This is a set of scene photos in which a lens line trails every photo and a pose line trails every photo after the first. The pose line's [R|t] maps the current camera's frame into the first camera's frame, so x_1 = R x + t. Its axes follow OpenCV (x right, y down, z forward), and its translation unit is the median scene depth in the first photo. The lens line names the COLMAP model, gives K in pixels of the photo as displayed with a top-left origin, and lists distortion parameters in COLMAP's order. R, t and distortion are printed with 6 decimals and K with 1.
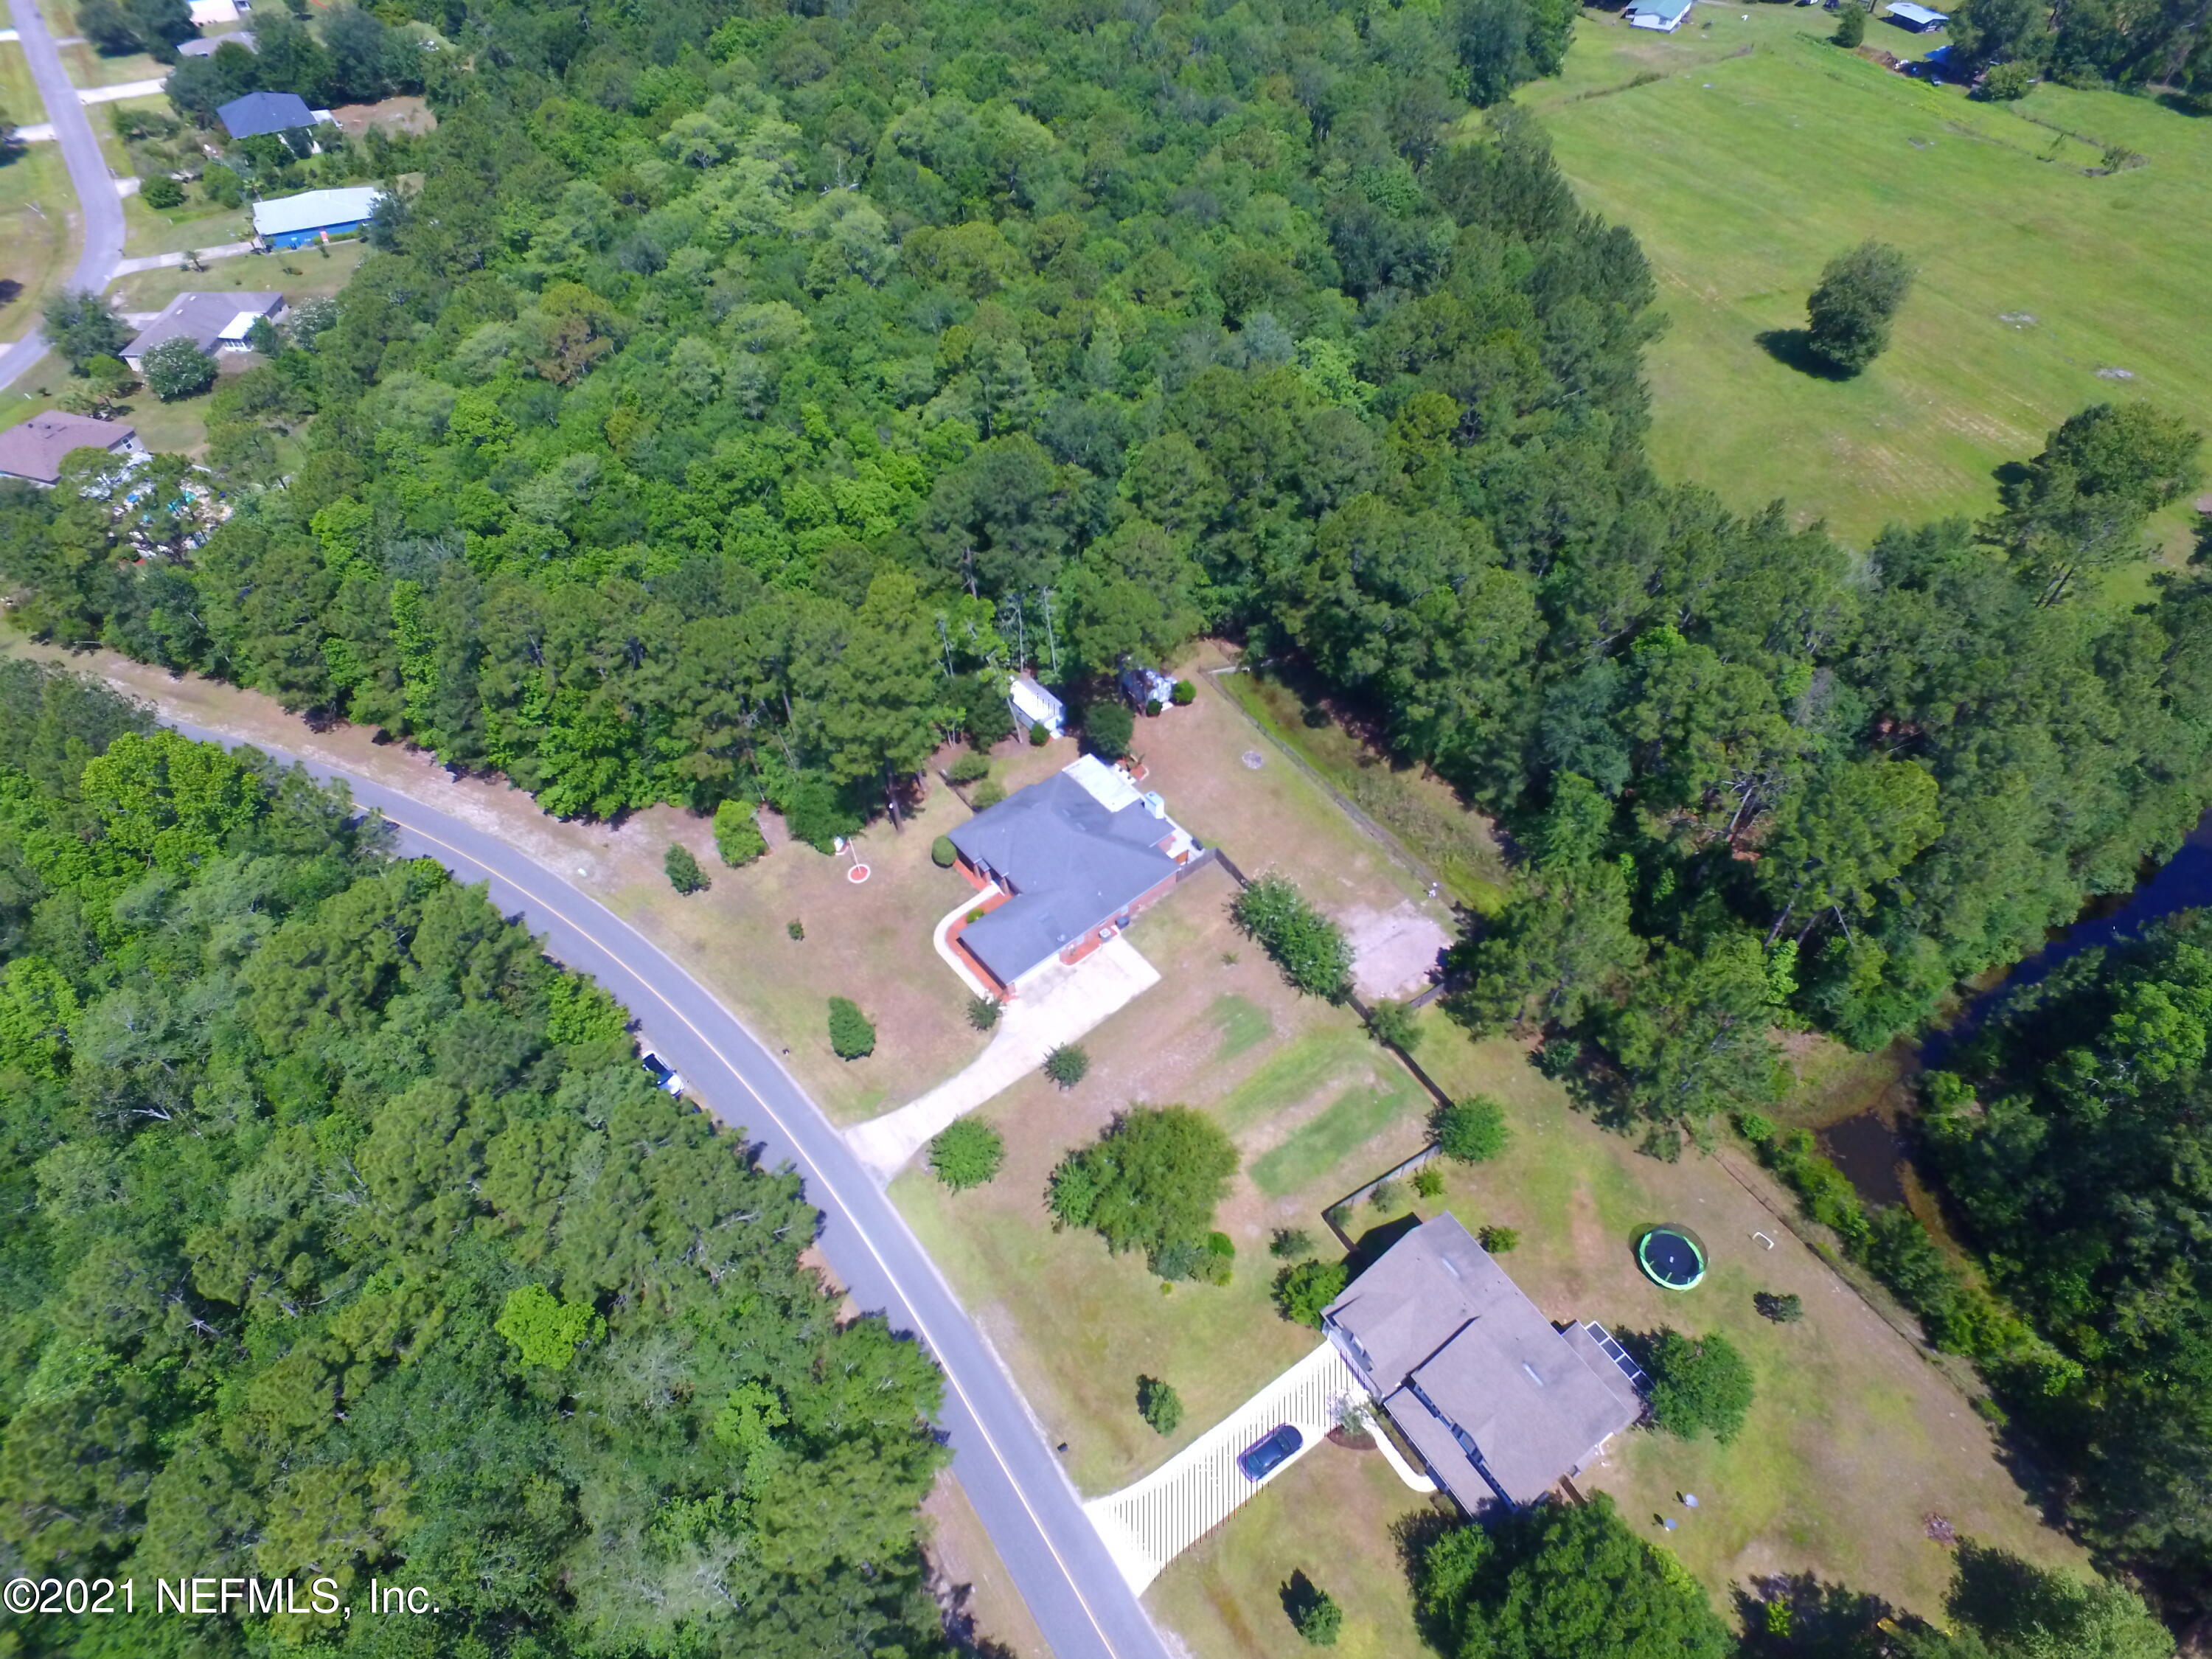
lens RADIAL K [[1294.2, 0, 1109.9], [0, 1294.2, 828.2], [0, 0, 1]] dist [-0.012092, 0.022872]
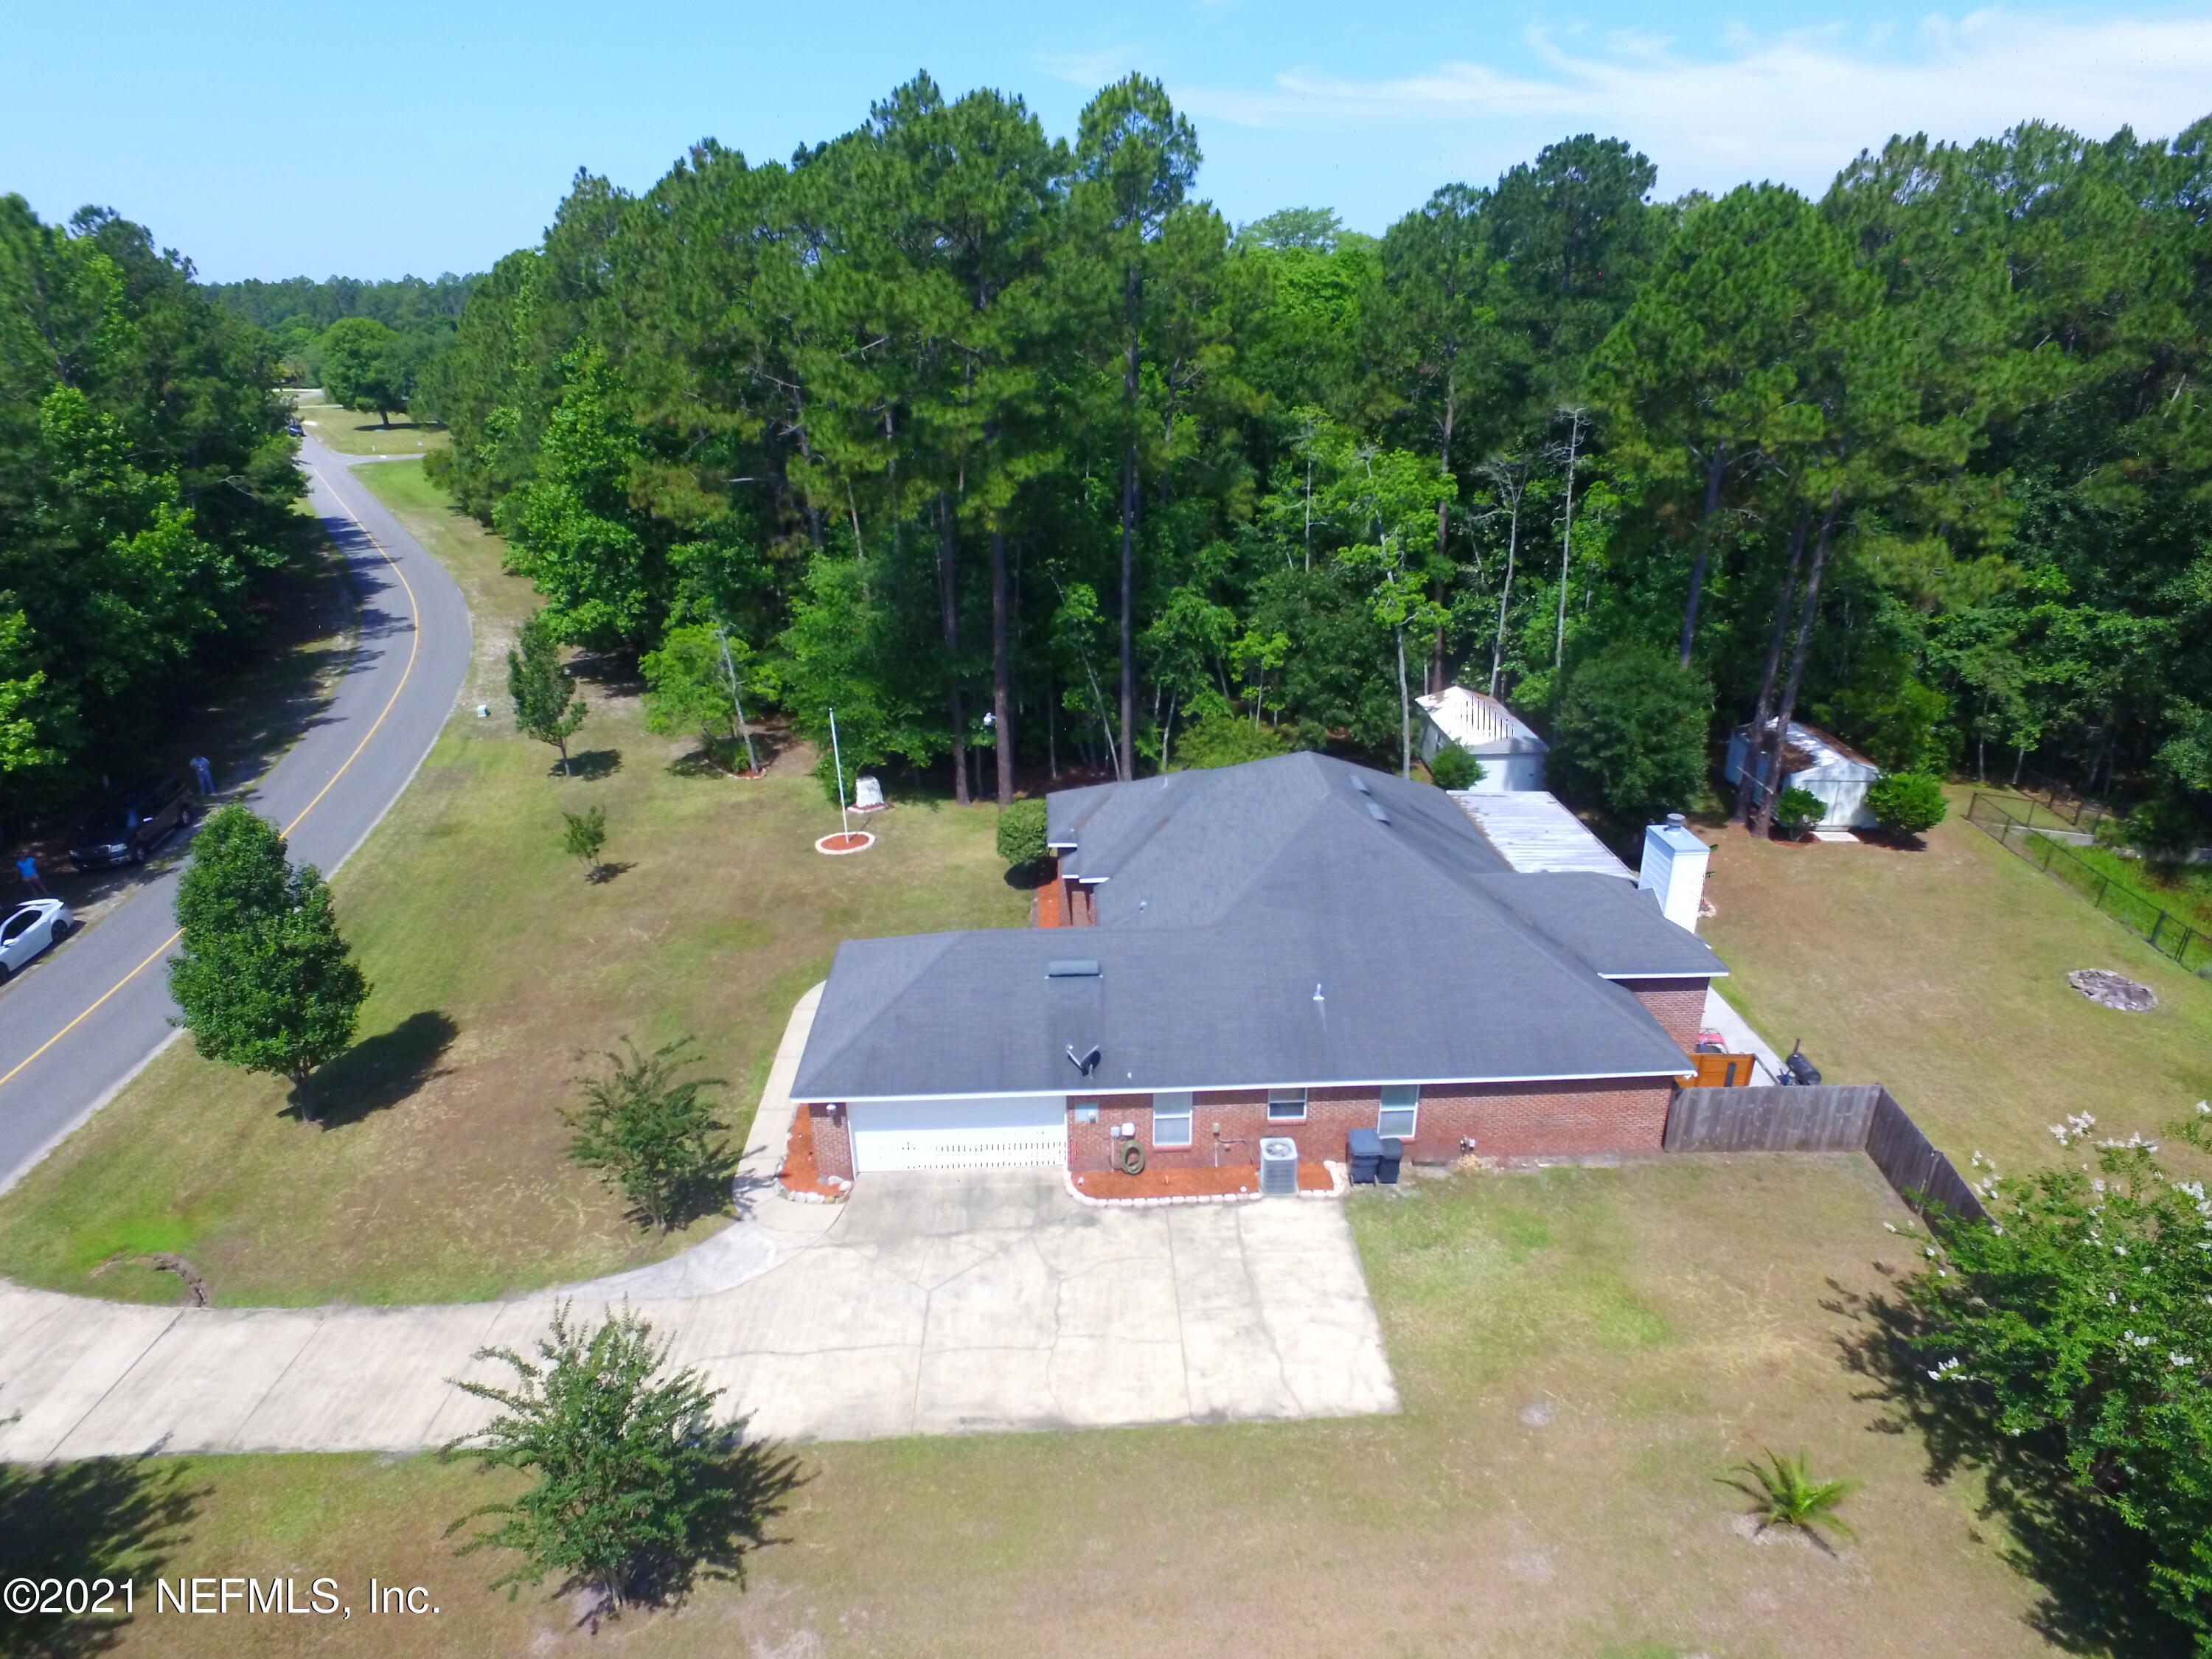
lens RADIAL K [[1282.1, 0, 1121.6], [0, 1282.1, 830.1], [0, 0, 1]] dist [-0.015399, 0.015533]
pose [[0.801752, 0.239744, -0.547463, 0.085888], [-0.452695, 0.841669, -0.294382, 0.107126], [0.390207, 0.483855, 0.783341, 0.705913]]
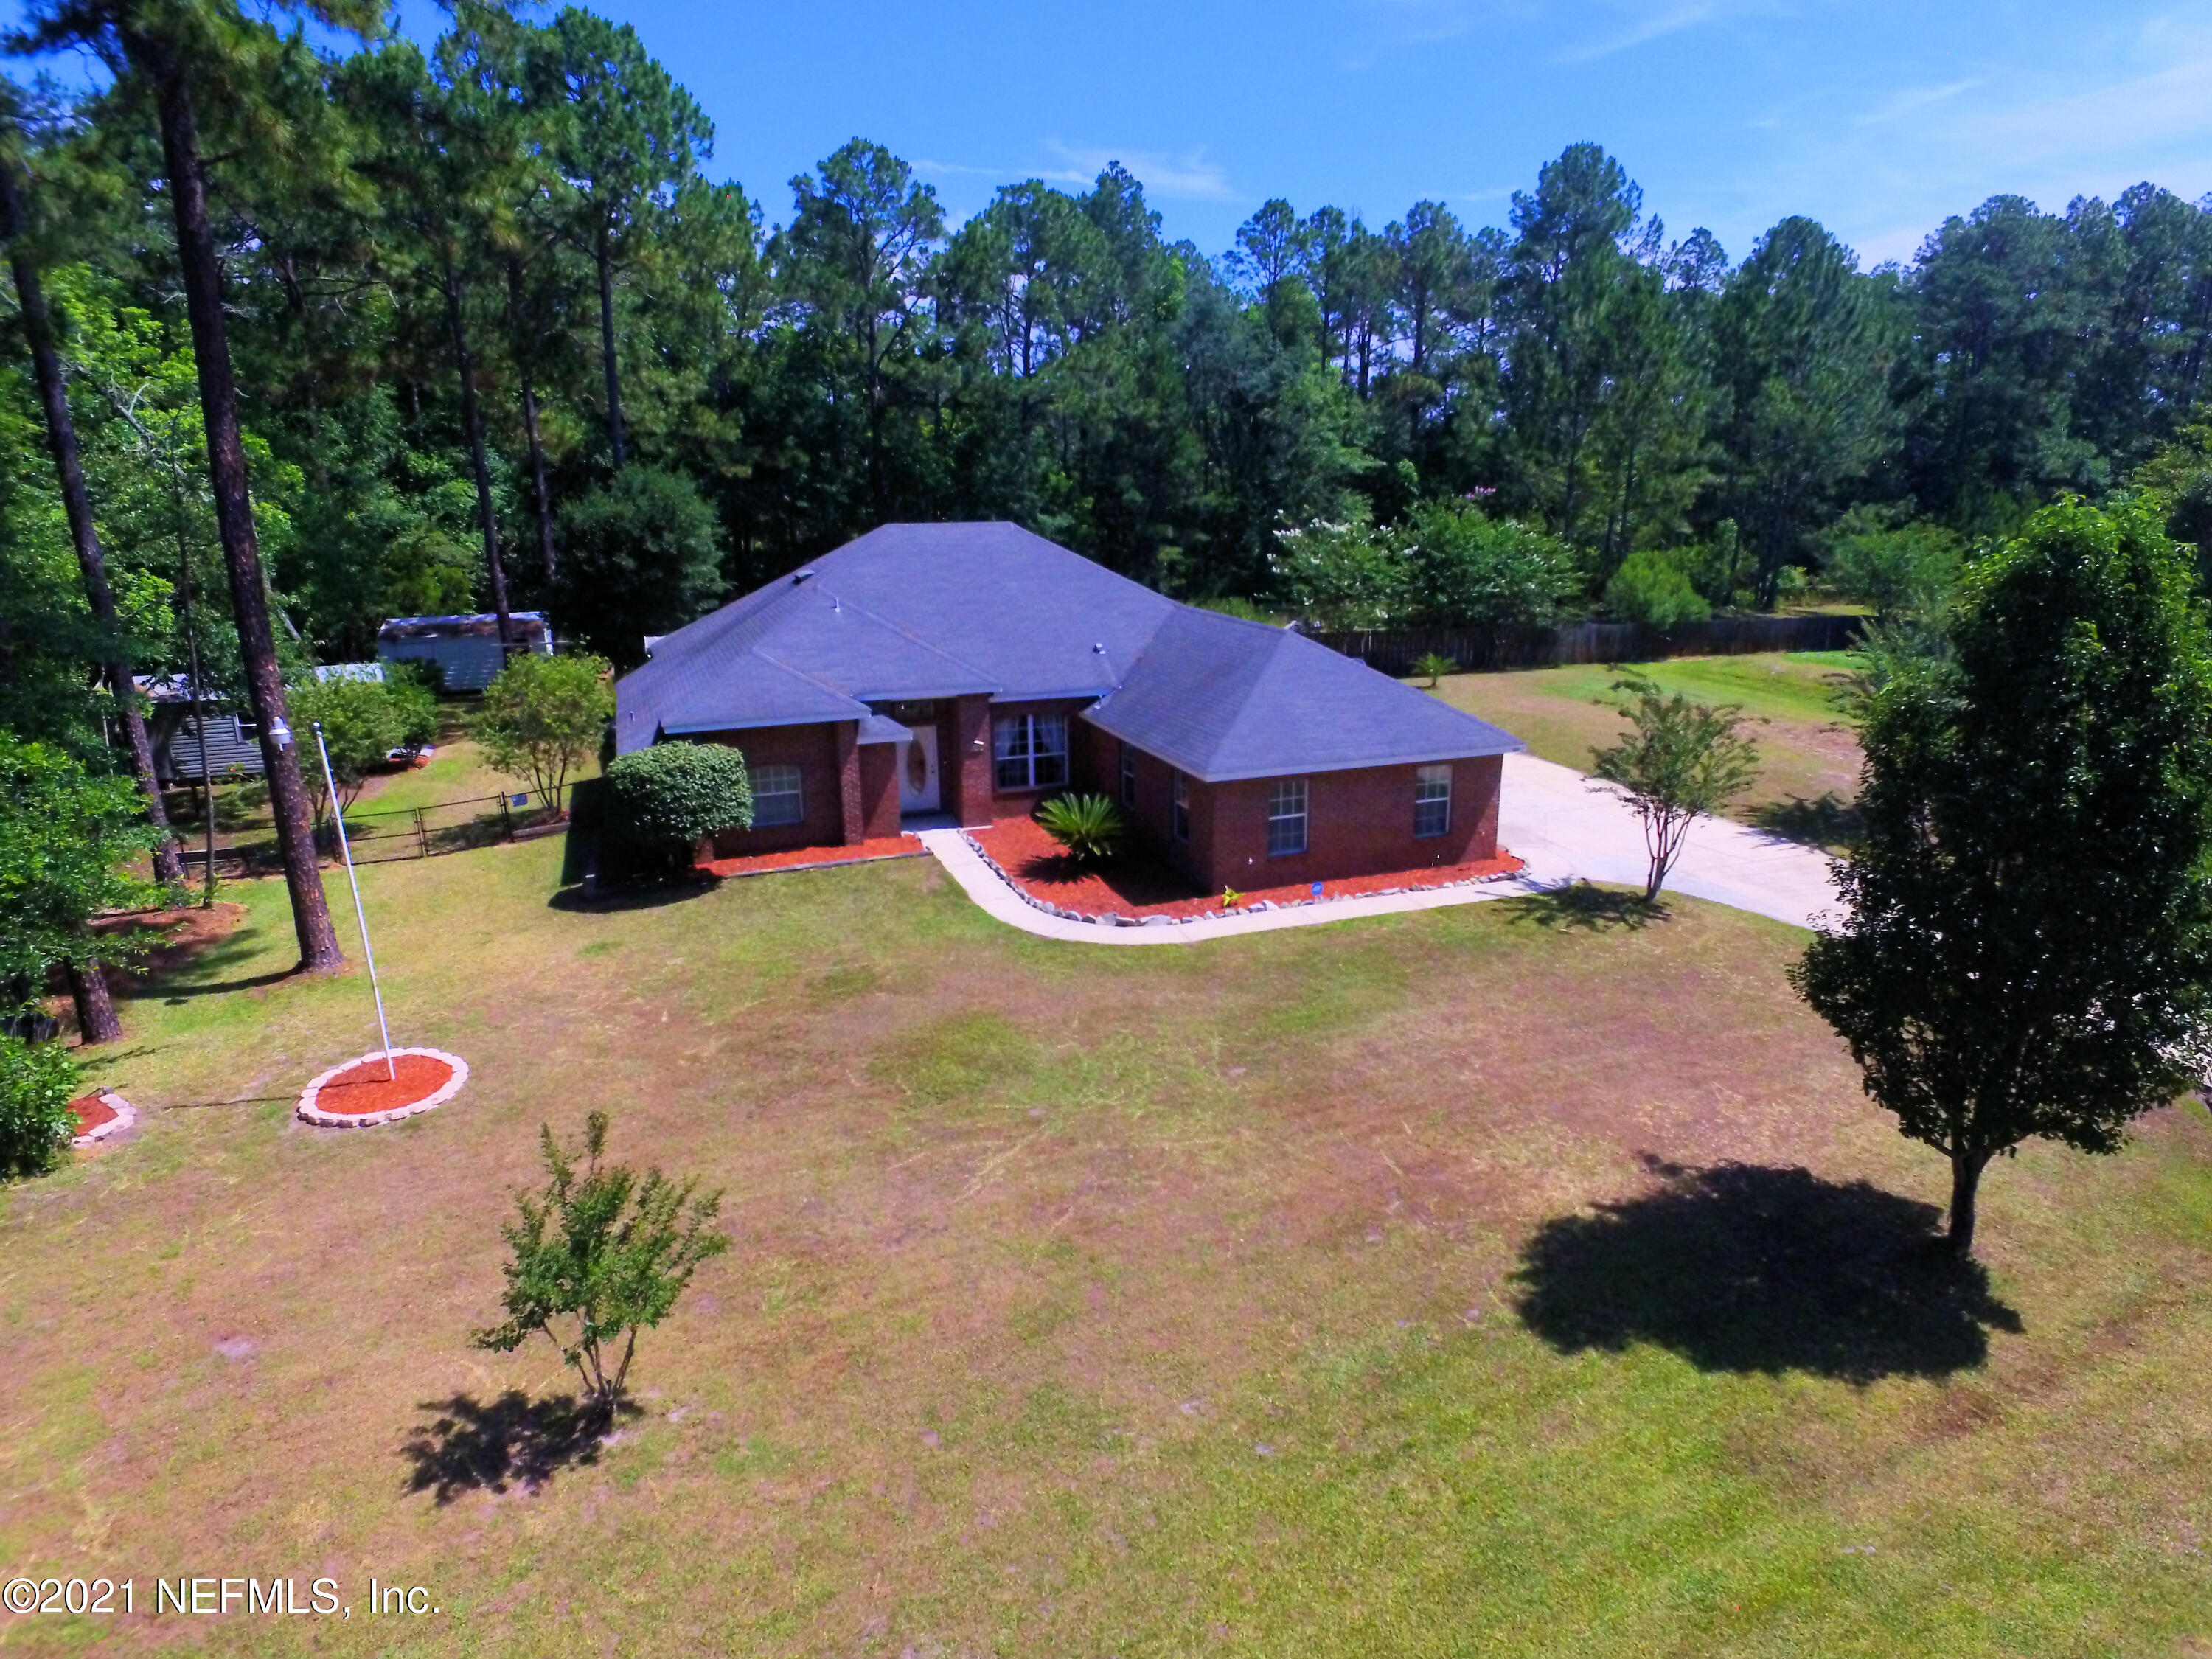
lens RADIAL K [[1282.1, 0, 1121.6], [0, 1282.1, 830.1], [0, 0, 1]] dist [-0.015399, 0.015533]
pose [[0.321695, -0.249647, 0.913339, -0.287546], [0.707783, 0.704140, -0.056829, 0.081557], [-0.628932, 0.664728, 0.403214, 0.846111]]
